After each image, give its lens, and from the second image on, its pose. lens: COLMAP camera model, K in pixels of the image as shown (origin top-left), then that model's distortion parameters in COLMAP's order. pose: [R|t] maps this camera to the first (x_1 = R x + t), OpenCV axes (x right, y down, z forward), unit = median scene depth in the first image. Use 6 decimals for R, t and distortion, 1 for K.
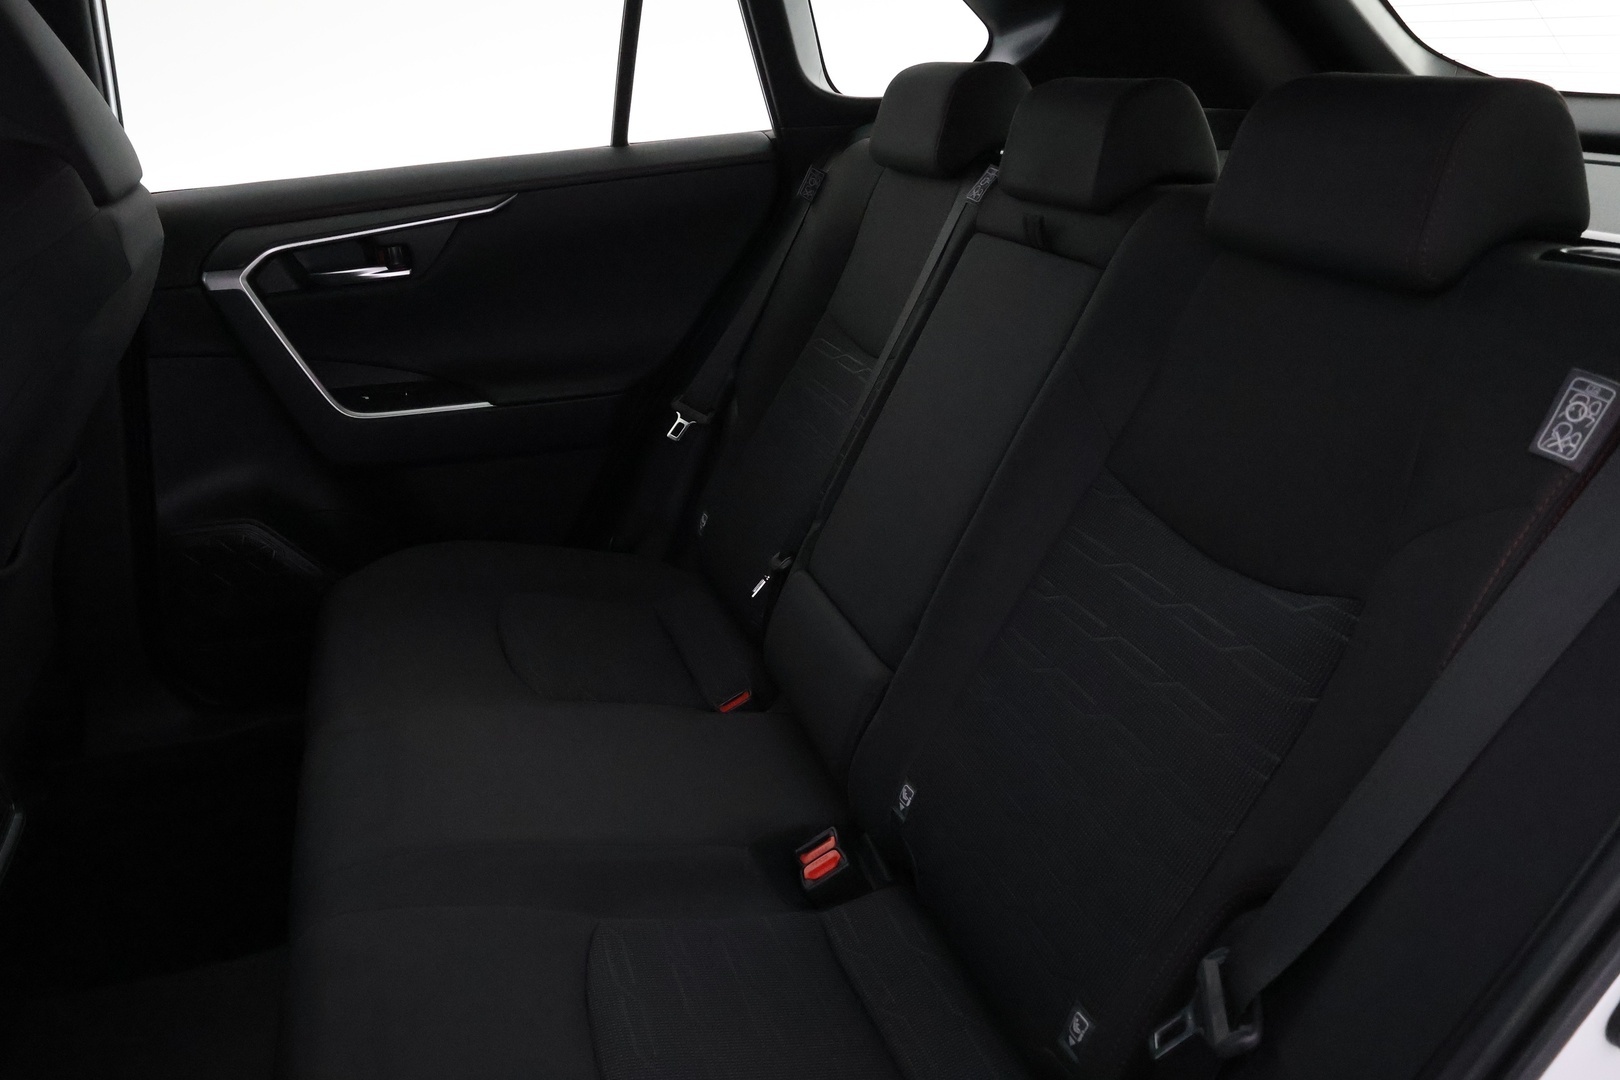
lens RADIAL K [[1283.4, 0, 810.0], [0, 1283.4, 540.0], [0, 0, 1]] dist [0.002166, 0.001890]
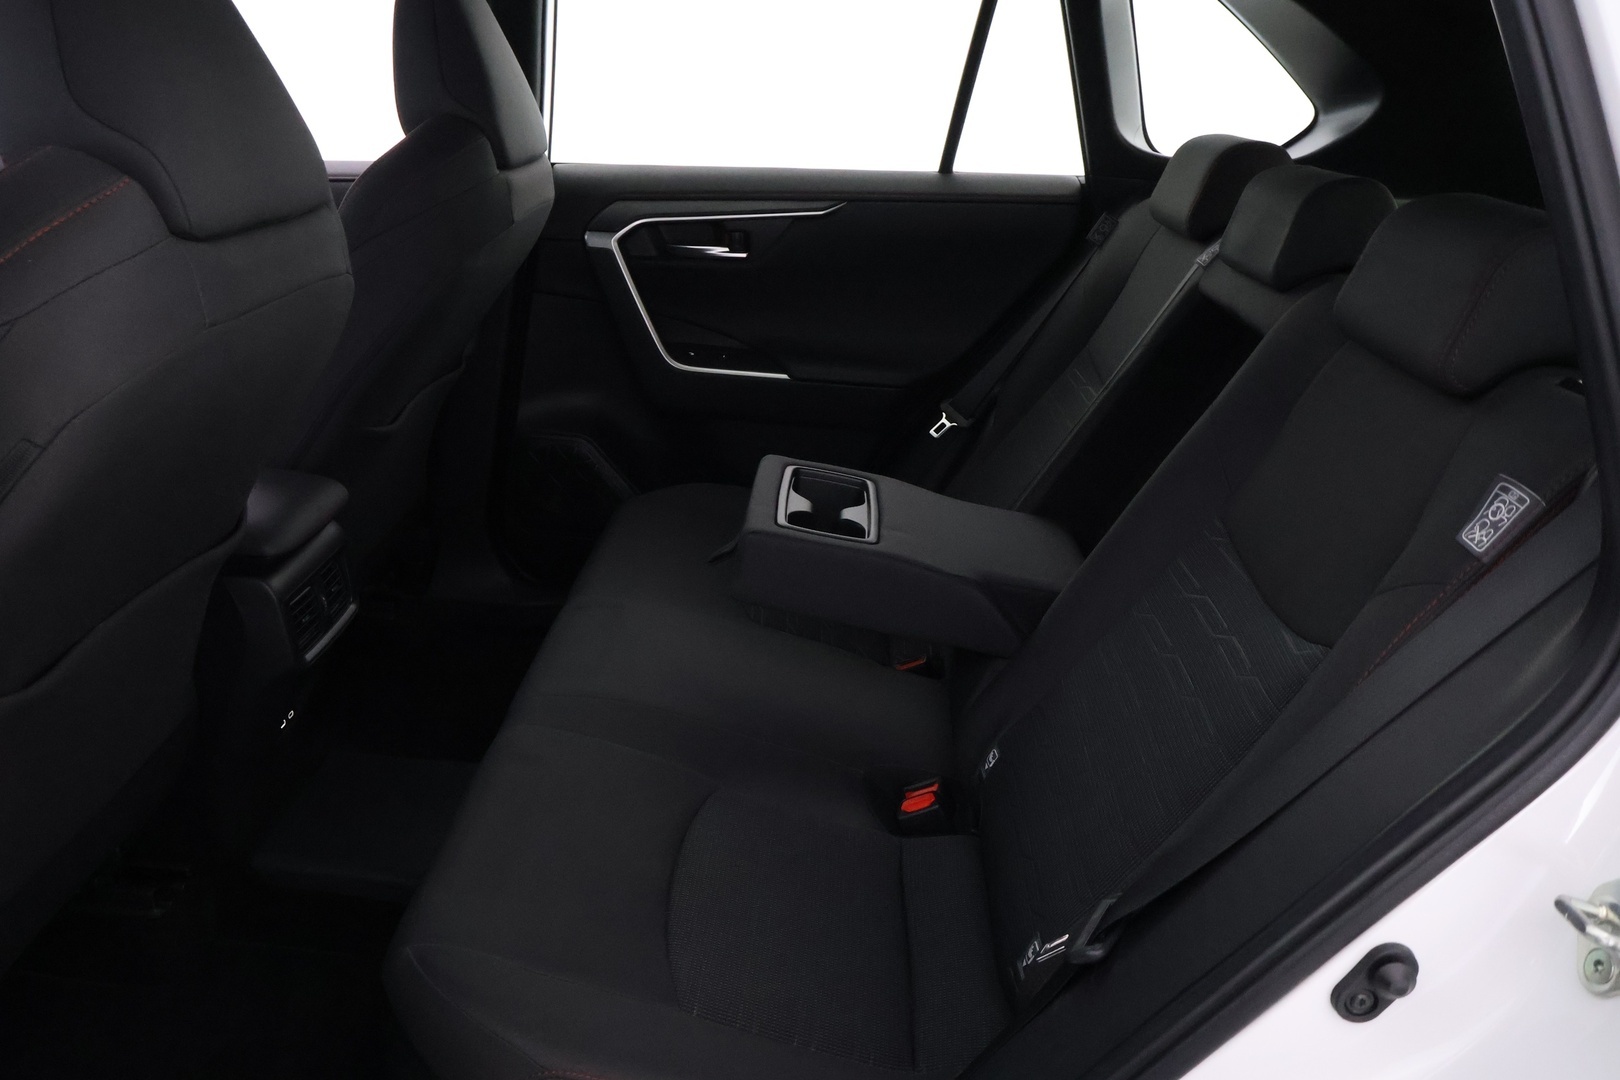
lens RADIAL K [[1310.9, 0, 816.9], [0, 1310.9, 547.4], [0, 0, 1]] dist [-0.012988, 0.083418]
pose [[0.934114, 0.209997, -0.288673, 0.157674], [-0.213290, 0.976776, 0.020377, 0.015802], [0.286248, 0.042537, 0.957211, -0.127364]]
